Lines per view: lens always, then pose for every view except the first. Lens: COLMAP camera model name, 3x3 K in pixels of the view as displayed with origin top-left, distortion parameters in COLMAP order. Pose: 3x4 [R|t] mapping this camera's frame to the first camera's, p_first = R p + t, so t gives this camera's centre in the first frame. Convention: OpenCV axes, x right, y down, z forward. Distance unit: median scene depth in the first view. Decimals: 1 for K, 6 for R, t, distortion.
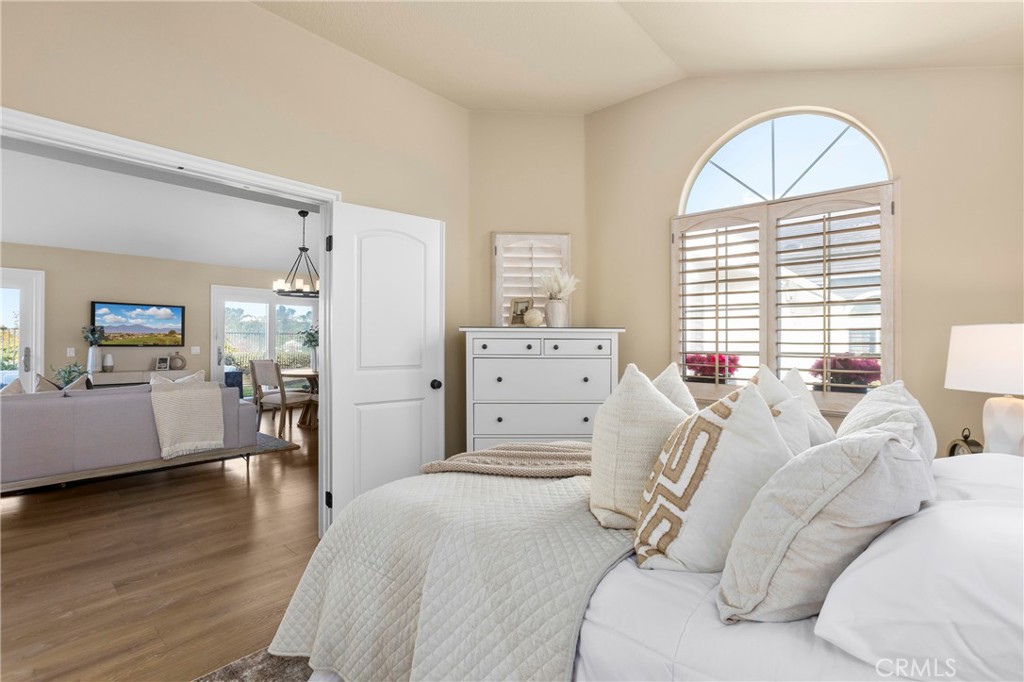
lens RADIAL K [[476.0, 0, 511.5], [0, 476.0, 362.1], [0, 0, 1]] dist [-0.002487, -0.000080]
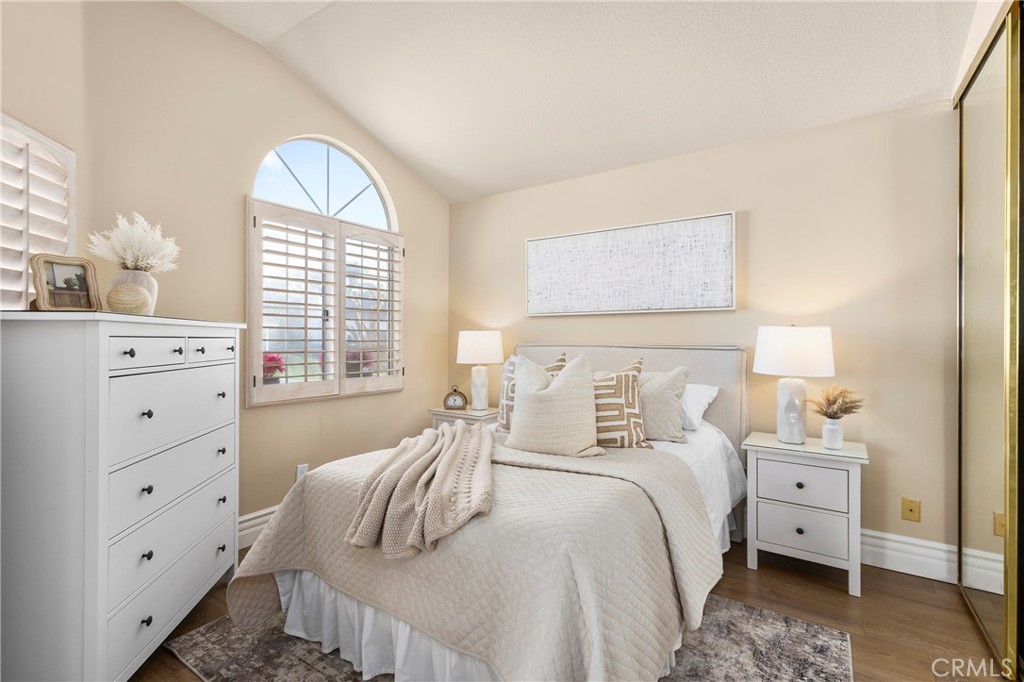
lens RADIAL K [[475.5, 0, 515.9], [0, 475.5, 339.3], [0, 0, 1]] dist [-0.001096, -0.000142]
pose [[-0.163259, -0.006297, 0.986563, -0.632862], [0.046324, 0.998828, 0.014041, -0.038352], [-0.985495, 0.047994, -0.162776, 0.726080]]
